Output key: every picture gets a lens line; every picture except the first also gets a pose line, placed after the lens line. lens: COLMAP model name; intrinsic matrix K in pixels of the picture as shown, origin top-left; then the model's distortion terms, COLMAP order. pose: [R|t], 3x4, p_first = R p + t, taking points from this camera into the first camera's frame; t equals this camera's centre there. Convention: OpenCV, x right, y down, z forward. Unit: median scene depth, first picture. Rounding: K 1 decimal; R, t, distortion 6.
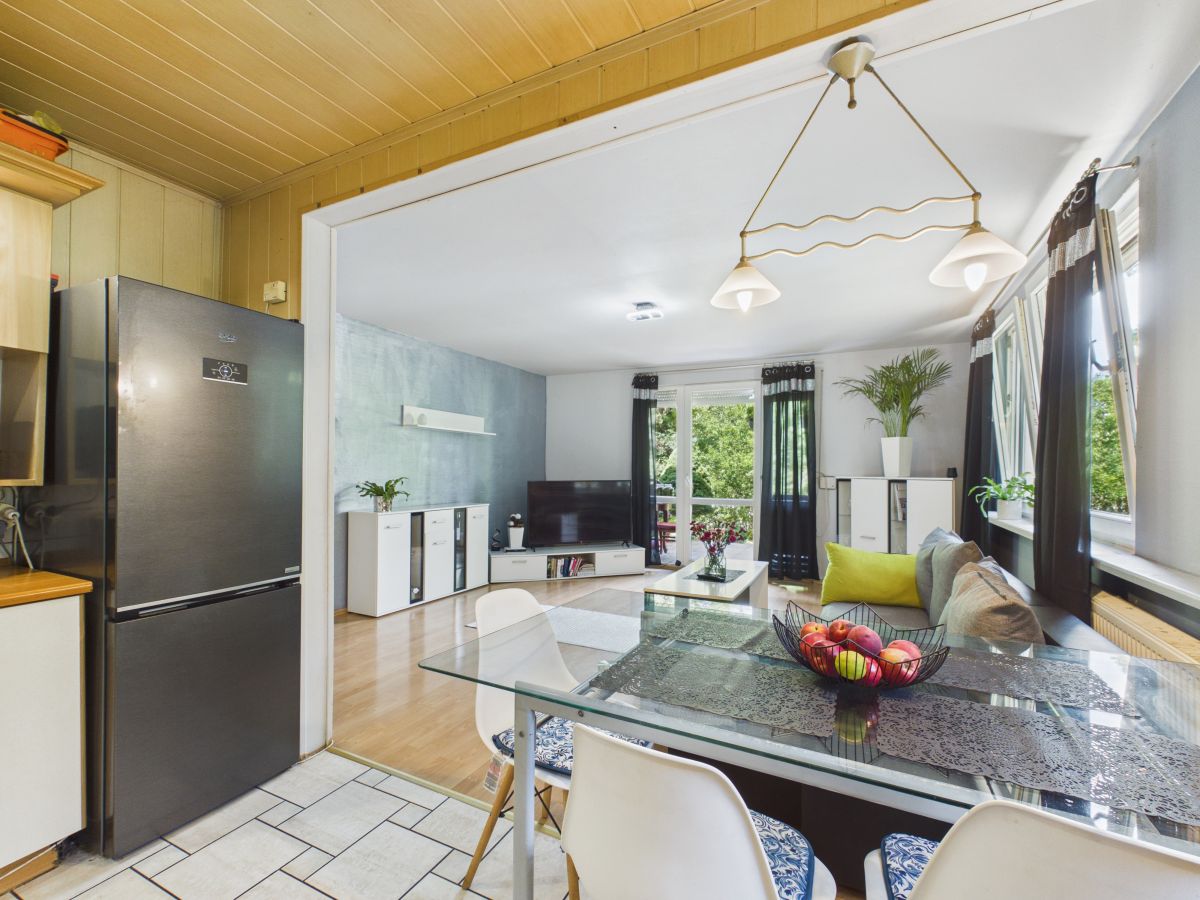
lens RADIAL K [[525.7, 0, 598.7], [0, 525.7, 463.0], [0, 0, 1]] dist [-0.000231, -0.000394]
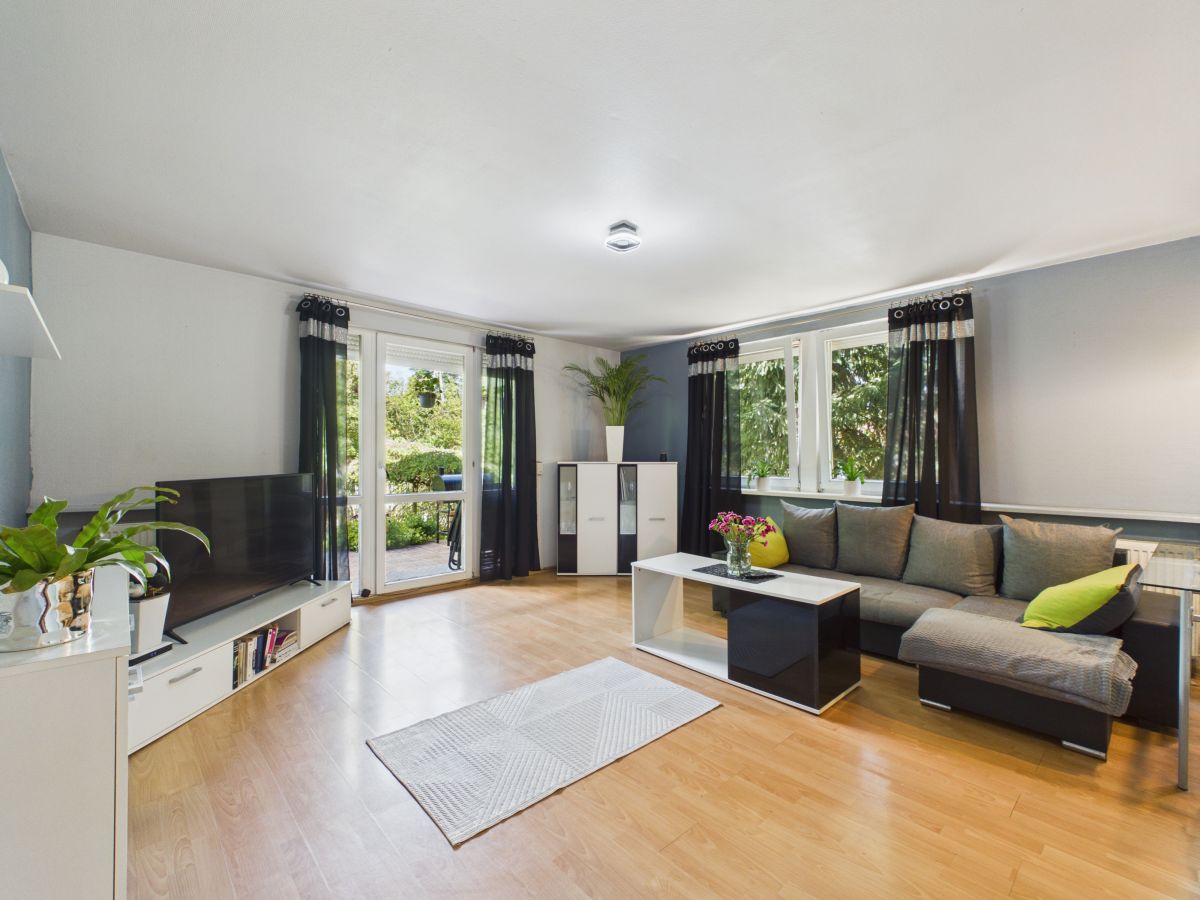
lens RADIAL K [[525.7, 0, 598.7], [0, 525.7, 463.0], [0, 0, 1]] dist [-0.000231, -0.000394]
pose [[0.345315, -0.016137, 0.938348, -0.418581], [-0.013652, 0.999660, 0.022216, 0.004314], [-0.938388, -0.020482, 0.344977, 0.538752]]
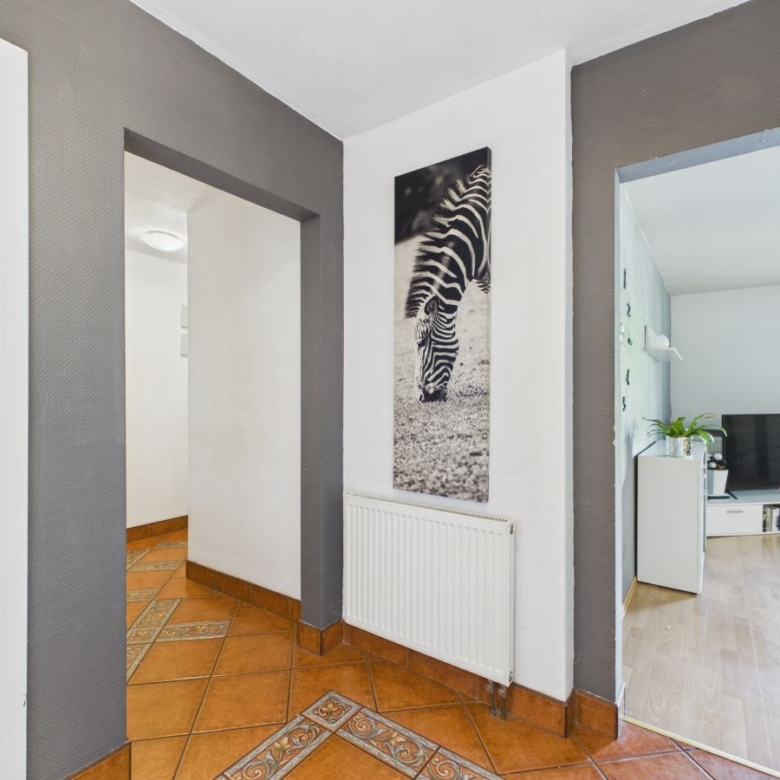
lens RADIAL K [[456.1, 0, 389.9], [0, 456.1, 404.5], [0, 0, 1]] dist [0.002275, -0.000010]
pose [[0.989611, -0.014463, -0.143044, -0.572323], [0.017032, 0.999715, 0.016747, -0.003399], [0.142761, -0.019009, 0.989575, 0.206980]]
